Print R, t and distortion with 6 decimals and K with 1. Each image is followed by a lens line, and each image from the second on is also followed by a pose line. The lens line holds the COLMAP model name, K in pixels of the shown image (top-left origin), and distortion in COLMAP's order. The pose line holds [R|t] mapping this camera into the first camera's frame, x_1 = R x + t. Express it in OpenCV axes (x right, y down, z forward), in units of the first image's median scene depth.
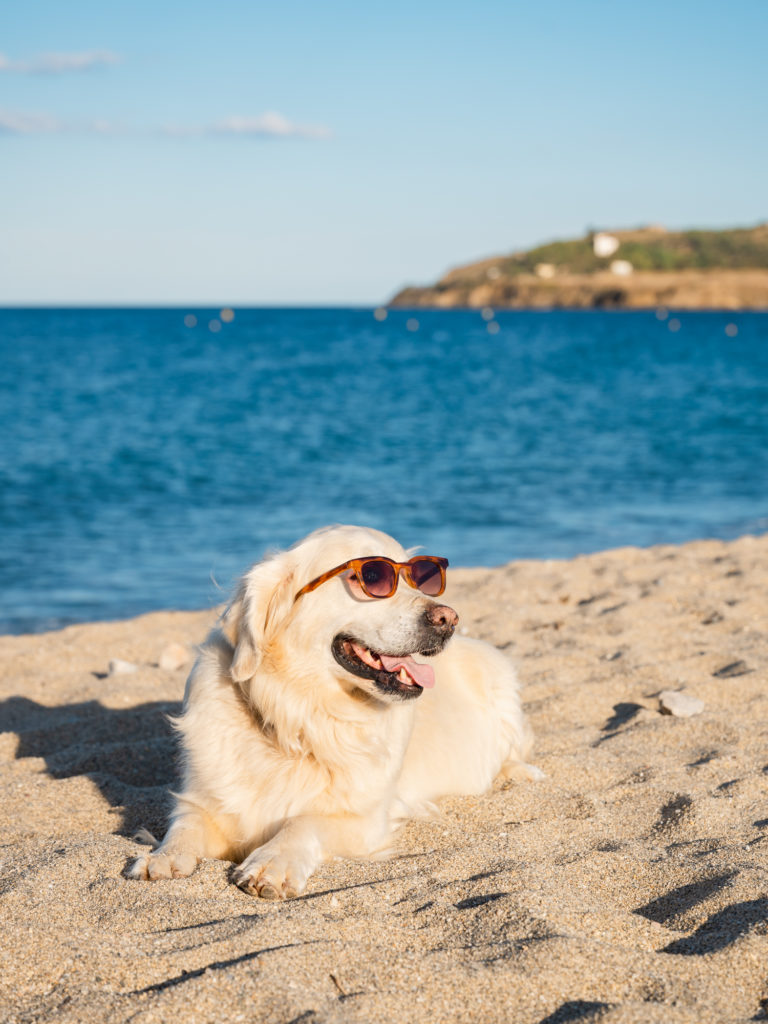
lens RADIAL K [[2124.6, 0, 377.0], [0, 2124.6, 510.3], [0, 0, 1]] dist [-0.182733, 0.000000]
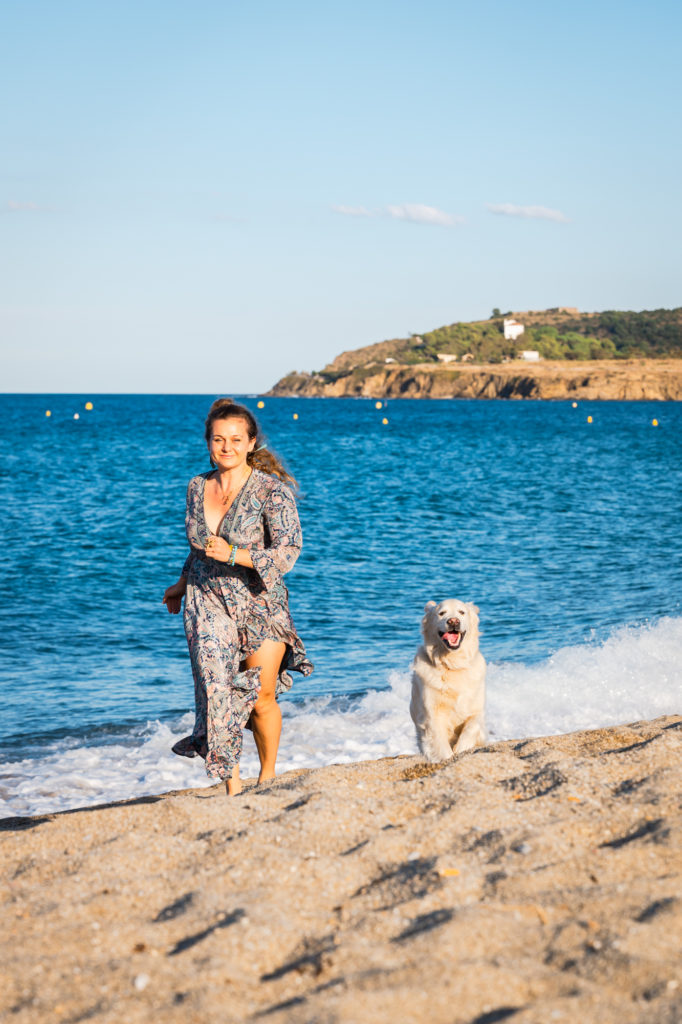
lens RADIAL K [[1999.2, 0, 341.6], [0, 1999.2, 511.4], [0, 0, 1]] dist [-0.038025, 0.000000]
pose [[0.999881, 0.009407, 0.012189, 0.025194], [-0.009060, 0.999560, -0.028230, -0.023185], [-0.012449, 0.028116, 0.999527, 0.150005]]
